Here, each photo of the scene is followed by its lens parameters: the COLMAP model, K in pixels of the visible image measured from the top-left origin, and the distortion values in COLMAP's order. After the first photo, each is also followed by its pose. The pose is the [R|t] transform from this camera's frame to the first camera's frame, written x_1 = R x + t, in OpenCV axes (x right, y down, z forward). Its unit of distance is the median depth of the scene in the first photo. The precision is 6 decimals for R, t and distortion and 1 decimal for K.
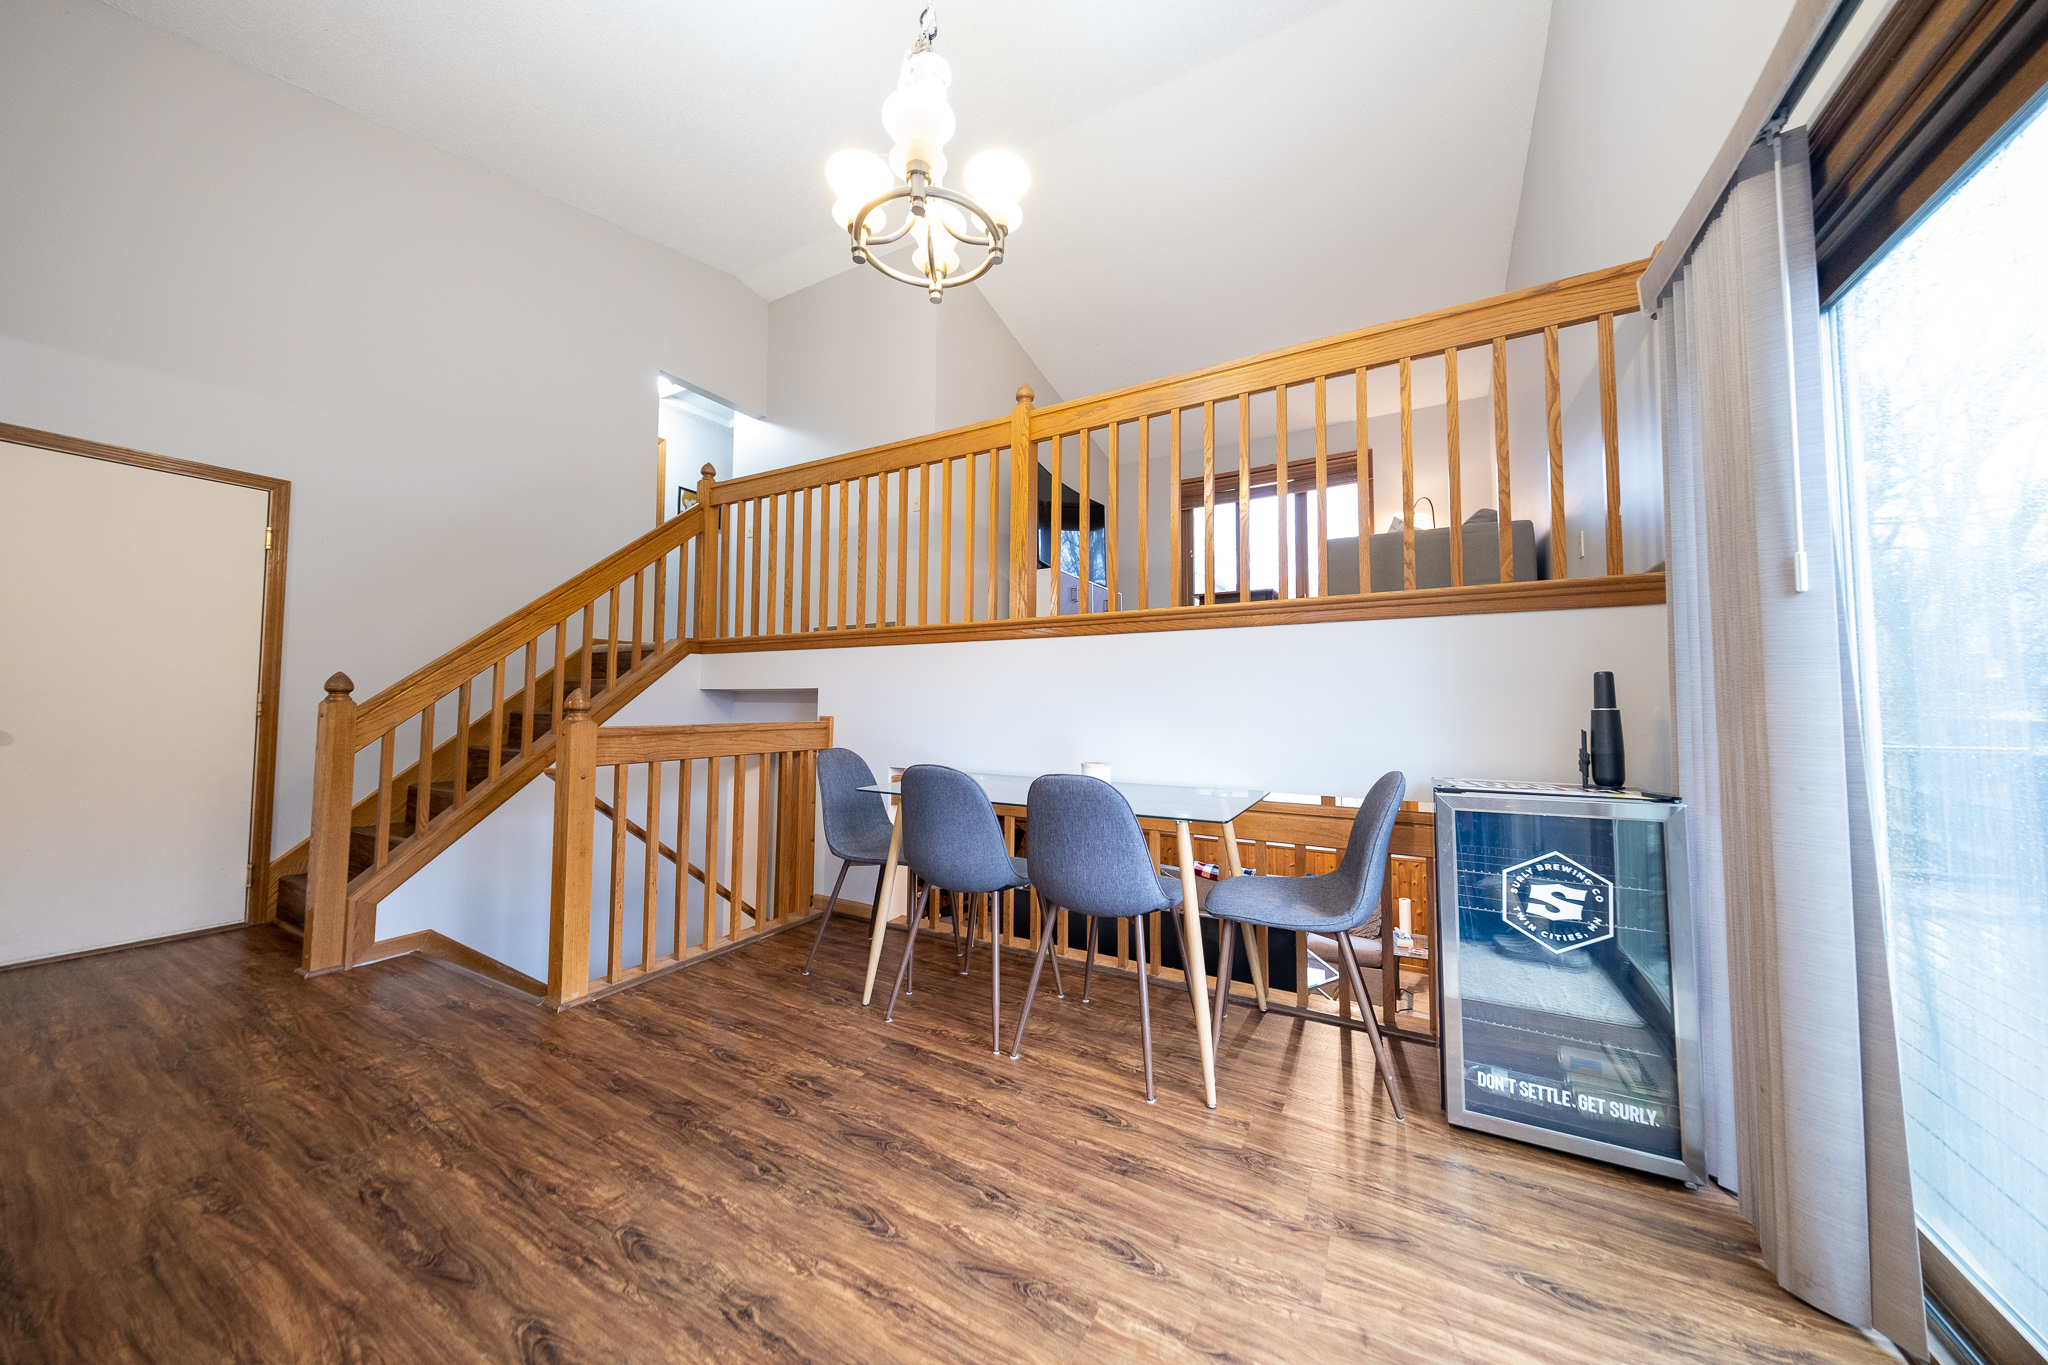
lens RADIAL K [[696.3, 0, 1024.0], [0, 696.3, 682.5], [0, 0, 1]] dist [0.000305, -0.000069]
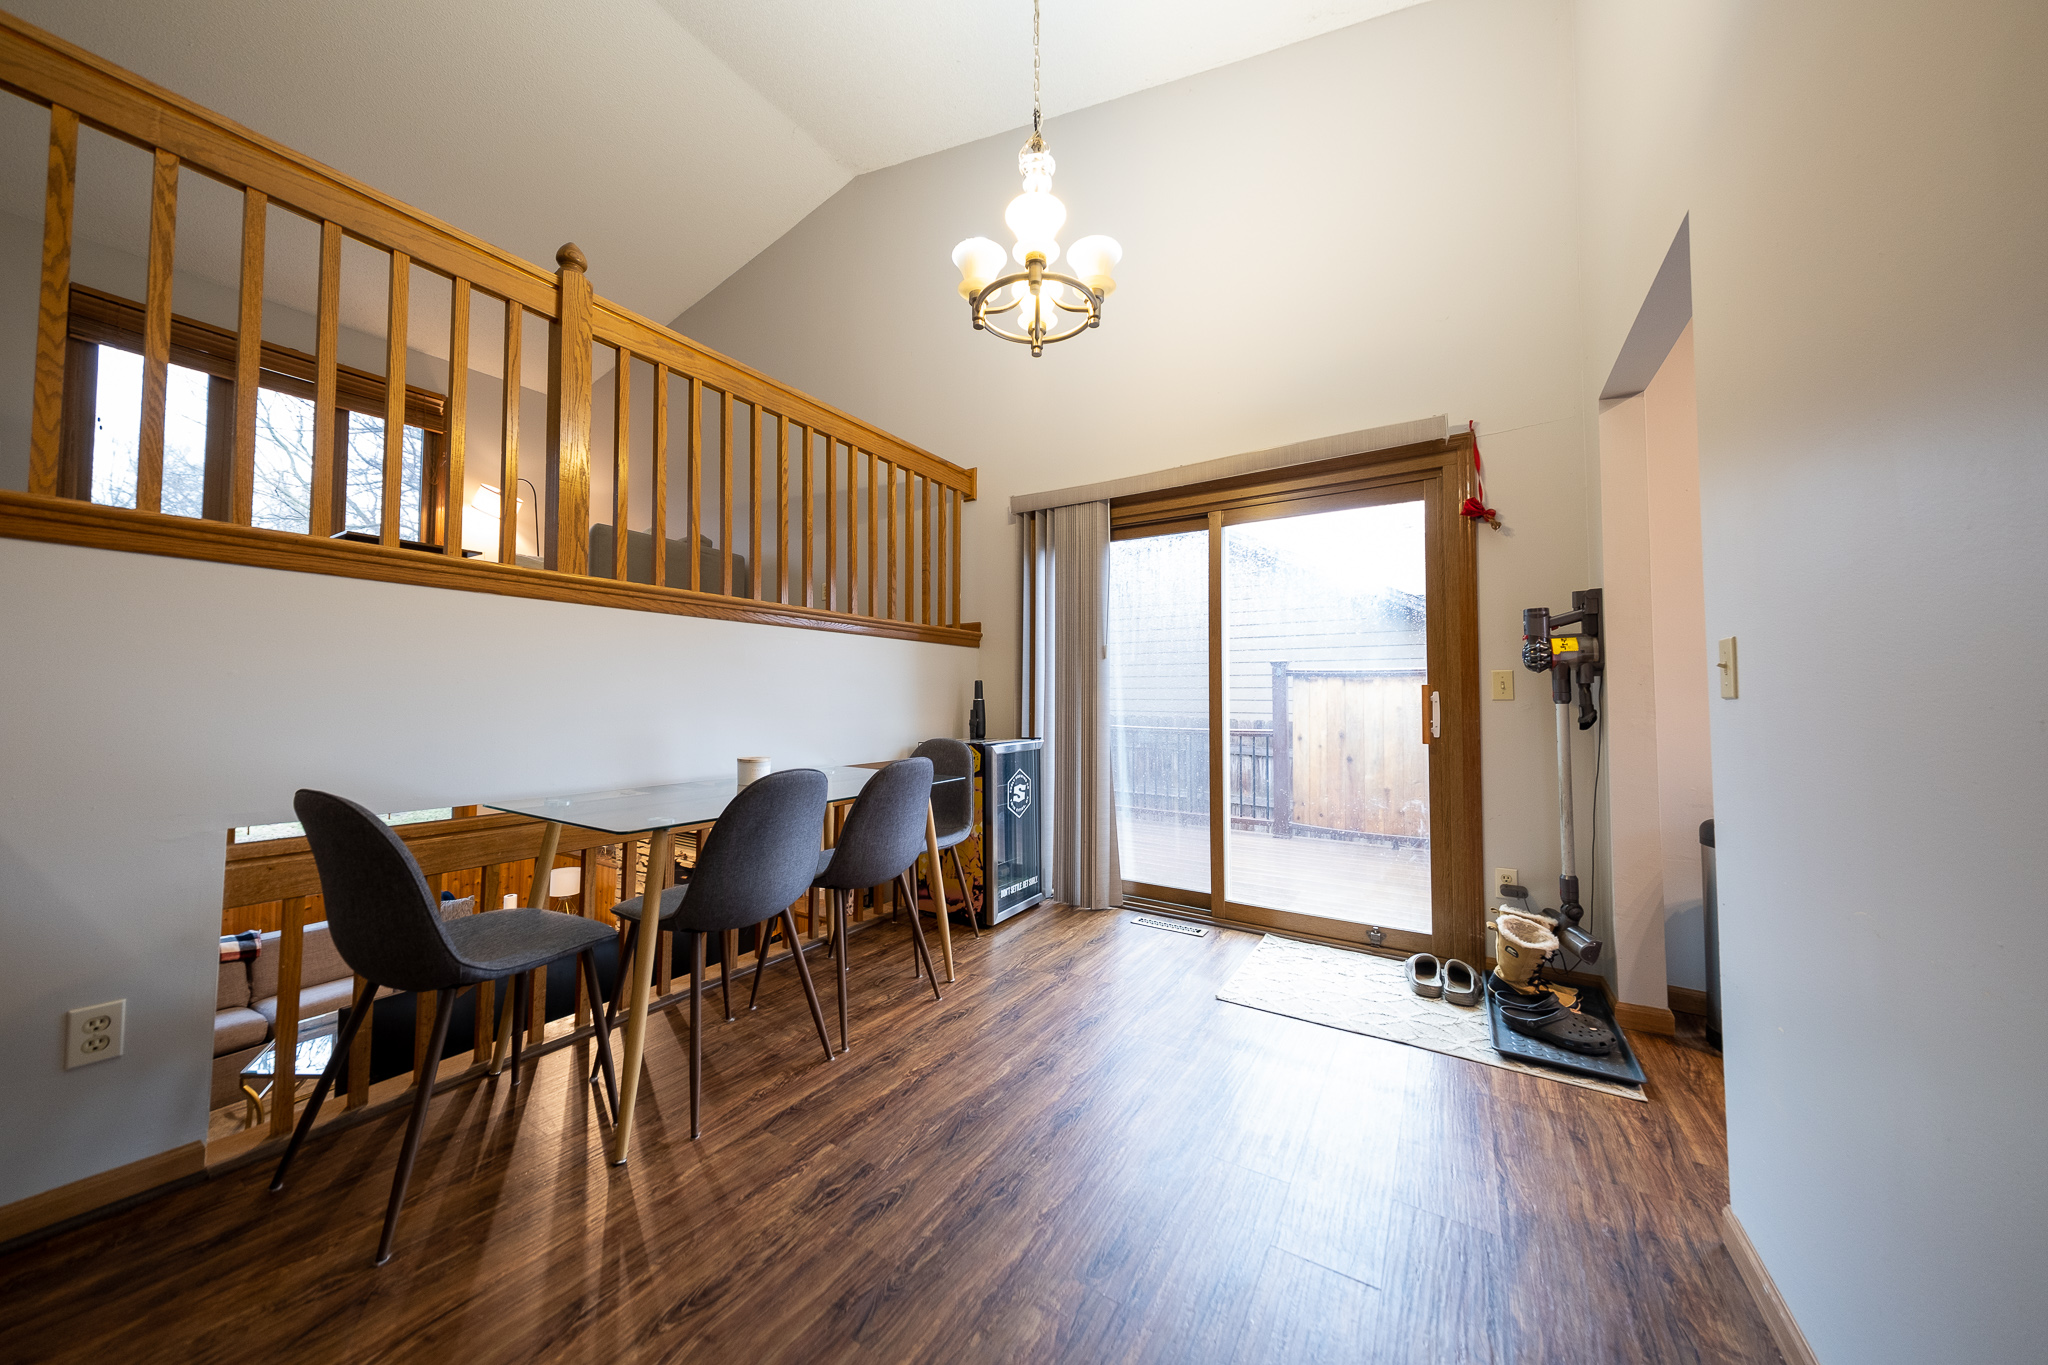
lens RADIAL K [[689.1, 0, 1017.5], [0, 689.1, 670.2], [0, 0, 1]] dist [0.000740, -0.000141]
pose [[0.043374, 0.034626, 0.998459, -1.103321], [-0.042663, 0.998552, -0.032776, 0.015071], [-0.998148, -0.041176, 0.044788, 0.794333]]
